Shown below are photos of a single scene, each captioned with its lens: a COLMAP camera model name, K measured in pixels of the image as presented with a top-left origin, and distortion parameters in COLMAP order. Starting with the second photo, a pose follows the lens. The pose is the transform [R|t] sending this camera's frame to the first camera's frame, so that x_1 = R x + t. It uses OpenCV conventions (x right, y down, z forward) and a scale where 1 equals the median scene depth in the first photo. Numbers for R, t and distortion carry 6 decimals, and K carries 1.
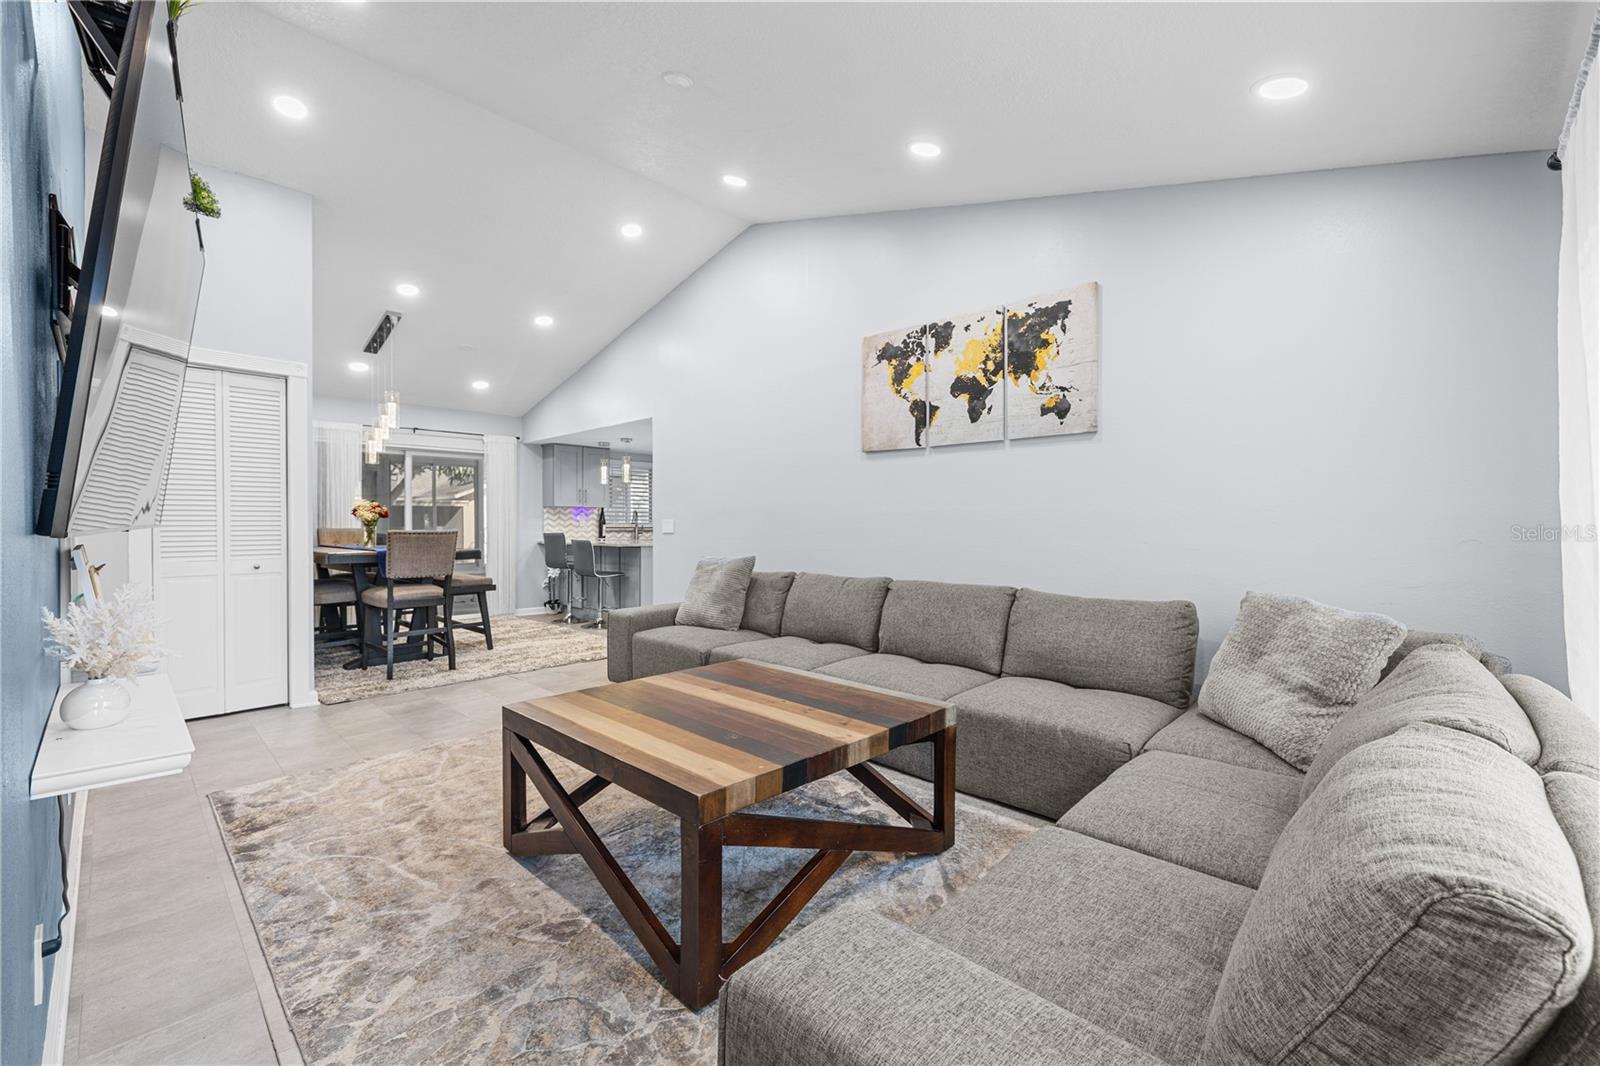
lens RADIAL K [[671.8, 0, 799.6], [0, 671.8, 530.5], [0, 0, 1]] dist [0.001844, 0.000618]
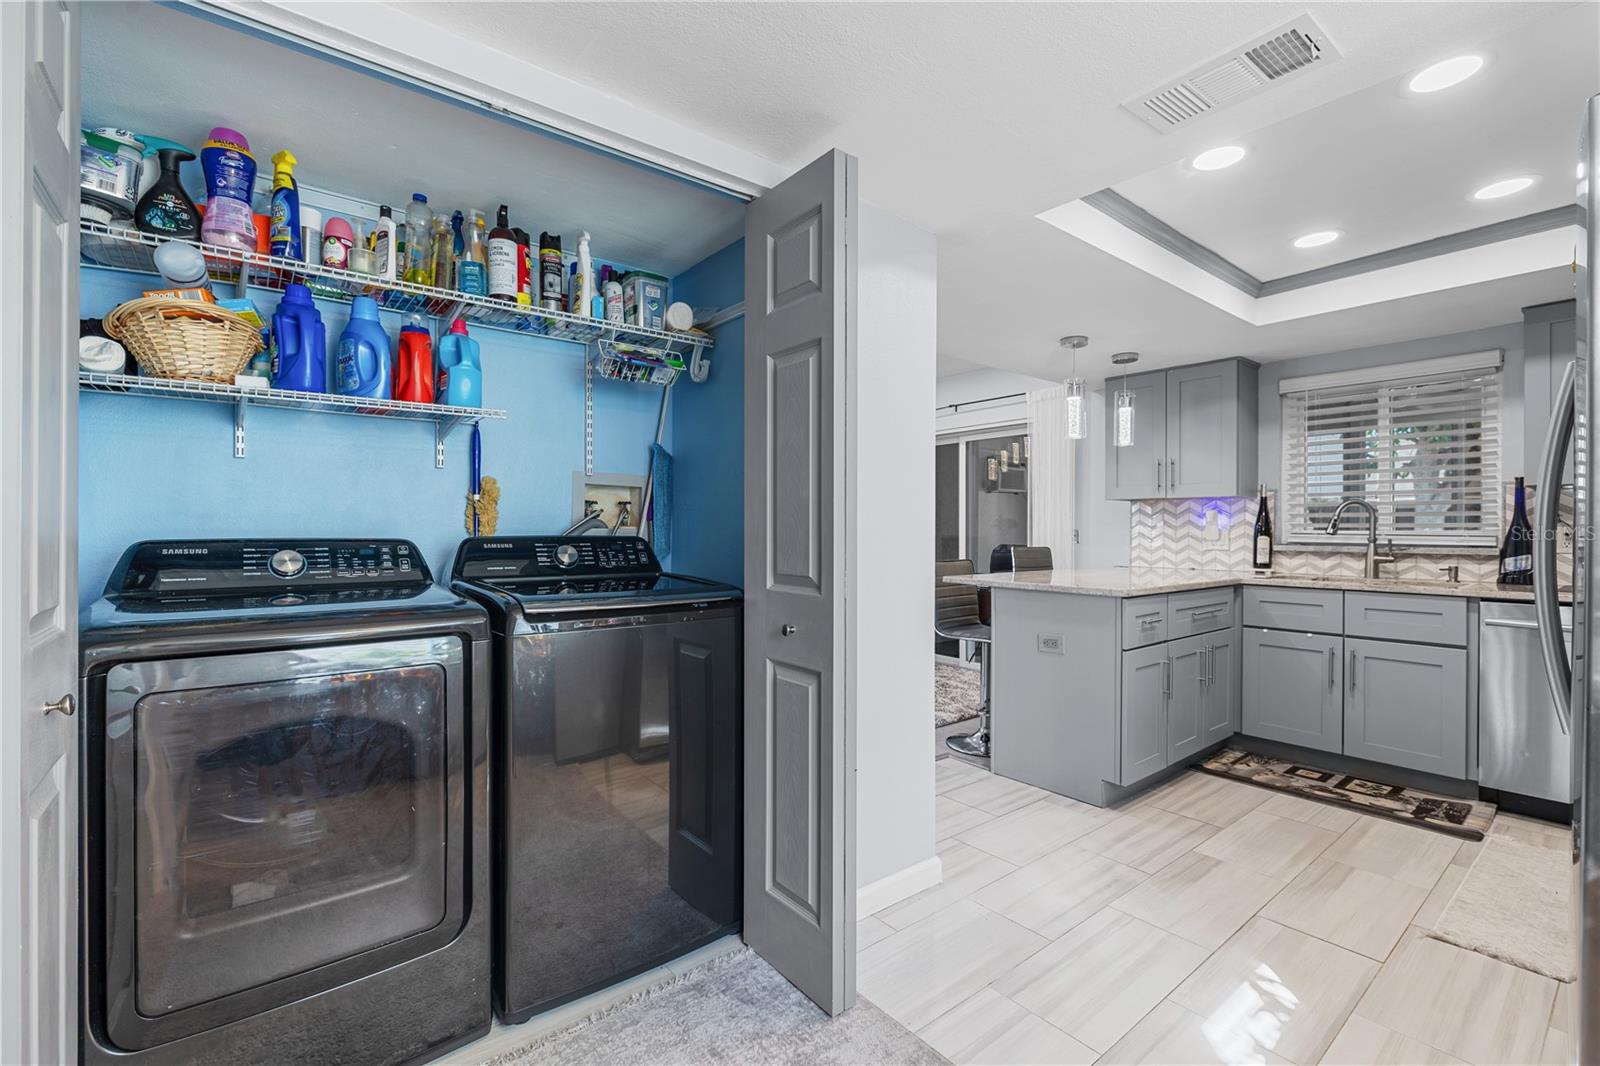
lens RADIAL K [[699.5, 0, 800.0], [0, 699.5, 533.0], [0, 0, 1]] dist [0.000046, -0.000187]
pose [[-0.132490, 0.001618, -0.991183, 0.397866], [-0.012360, 0.999918, 0.003285, -0.018310], [0.991107, 0.012686, -0.132459, 1.614872]]
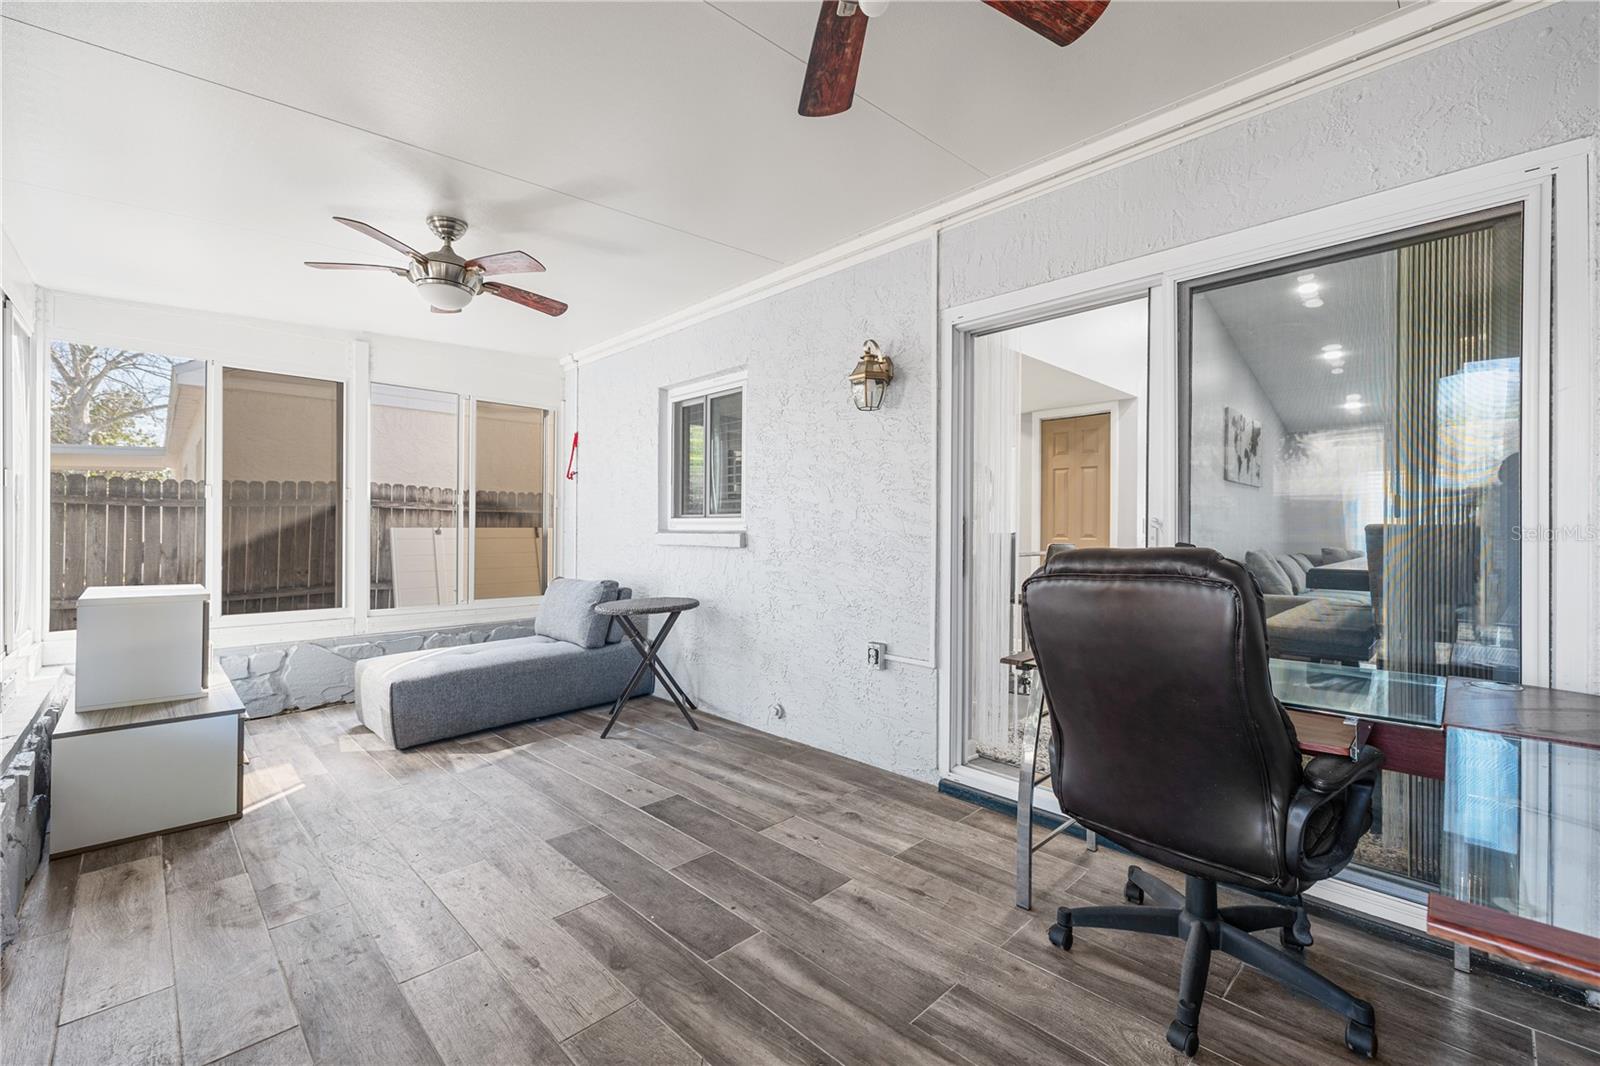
lens RADIAL K [[673.9, 0, 792.7], [0, 673.9, 533.9], [0, 0, 1]] dist [0.000465, 0.000299]
pose [[0.038639, -0.003289, 0.999248, -1.598509], [0.004651, 0.999984, 0.003111, -0.001059], [-0.999242, 0.004528, 0.038654, 2.064540]]
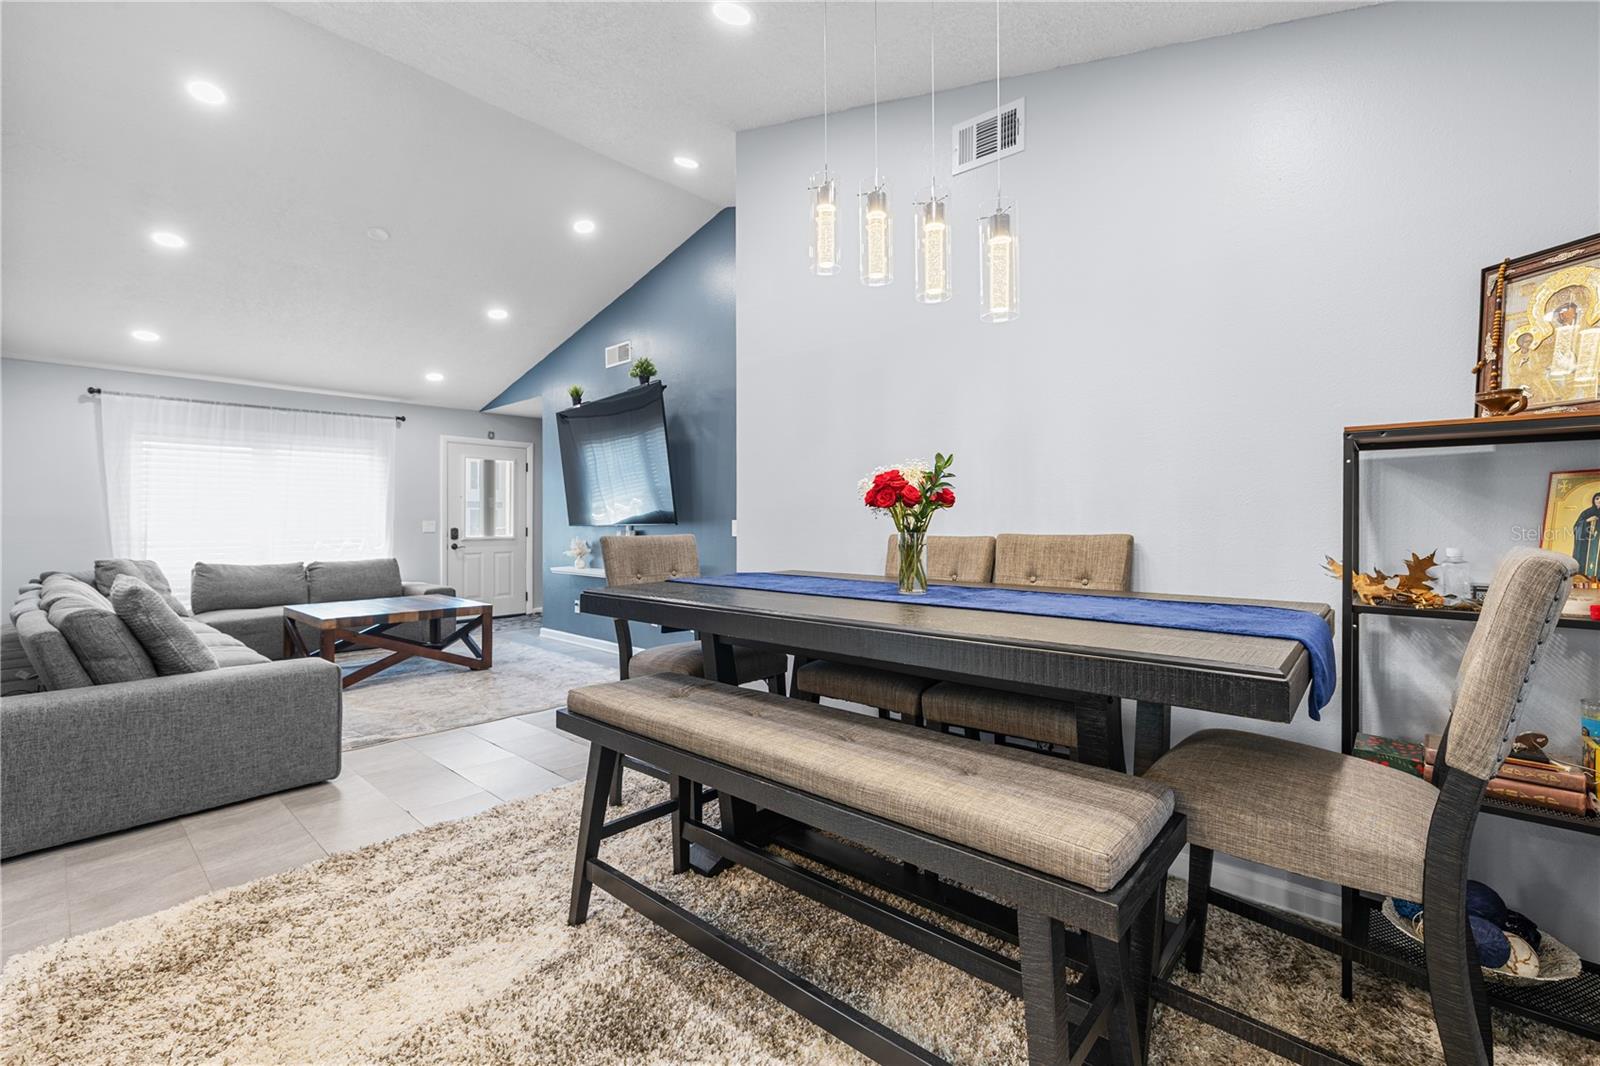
lens RADIAL K [[681.0, 0, 802.8], [0, 681.0, 522.9], [0, 0, 1]] dist [-0.001424, -0.000110]
pose [[-0.999150, 0.002880, -0.041123, -0.765579], [0.002441, 0.999940, 0.010721, -0.020905], [0.041151, 0.010611, -0.999097, 1.834926]]
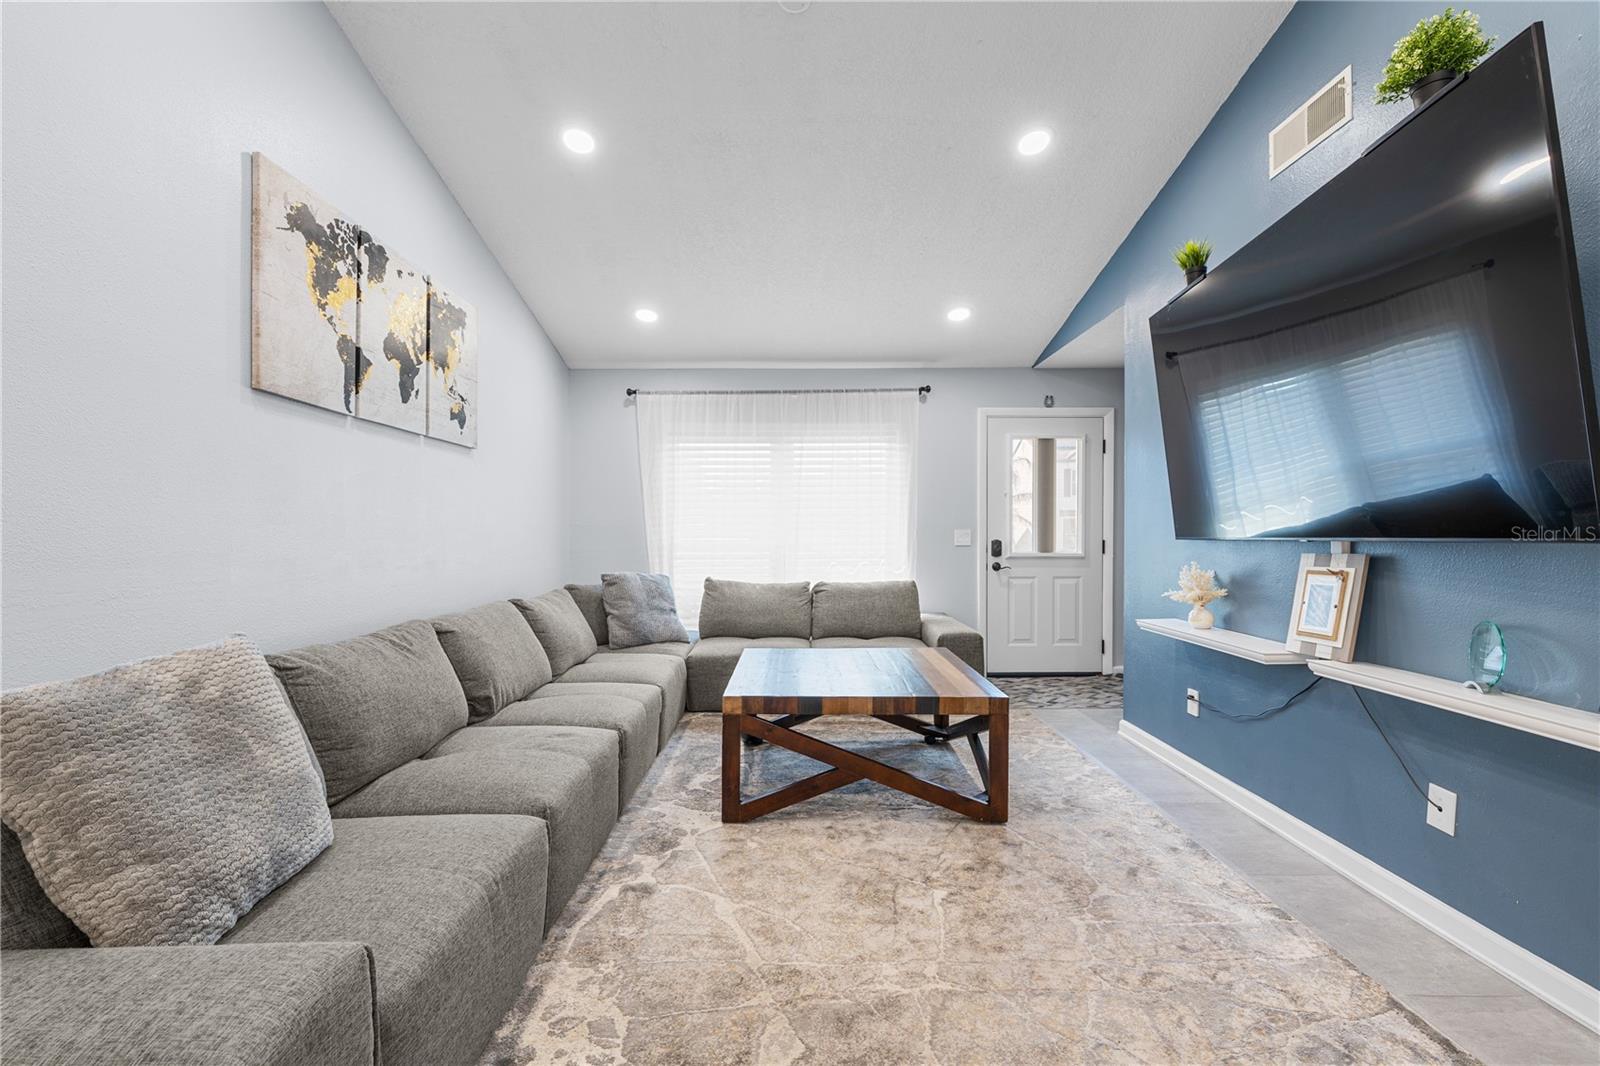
lens RADIAL K [[665.4, 0, 800.8], [0, 665.4, 535.0], [0, 0, 1]] dist [-0.000273, -0.000109]
pose [[-0.697161, -0.002039, 0.716912, -0.546507], [0.007373, 0.999923, 0.010014, -0.014591], [-0.716877, 0.012267, -0.697092, 1.111711]]
